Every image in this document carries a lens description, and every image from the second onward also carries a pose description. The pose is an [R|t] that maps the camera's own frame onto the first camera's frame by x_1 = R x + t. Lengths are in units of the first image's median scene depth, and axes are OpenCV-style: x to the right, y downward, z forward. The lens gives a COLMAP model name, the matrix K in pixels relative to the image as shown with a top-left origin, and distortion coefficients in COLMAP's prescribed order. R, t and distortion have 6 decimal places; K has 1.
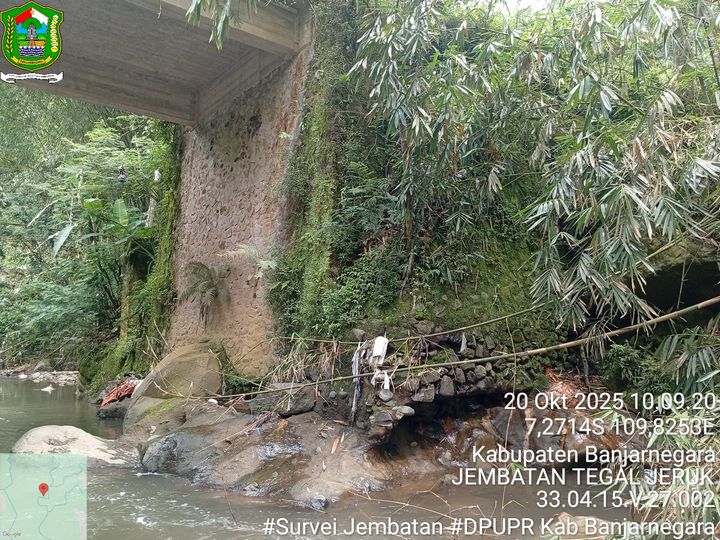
lens RADIAL K [[548.4, 0, 358.0], [0, 548.4, 270.3], [0, 0, 1]] dist [0.089551, -0.188021]
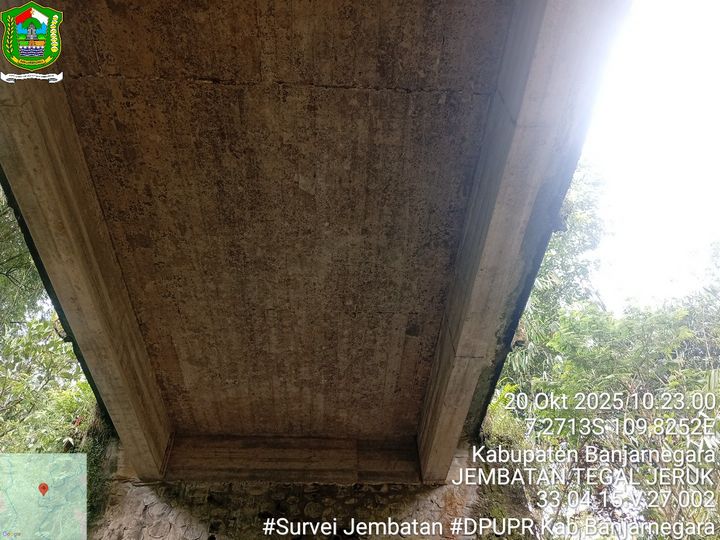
lens RADIAL K [[548.4, 0, 356.3], [0, 548.4, 267.4], [0, 0, 1]] dist [0.089551, -0.188021]
pose [[0.606699, 0.595340, 0.526770, -0.702050], [-0.088157, 0.708962, -0.699715, -0.017561], [-0.790029, 0.378078, 0.482609, 0.477935]]
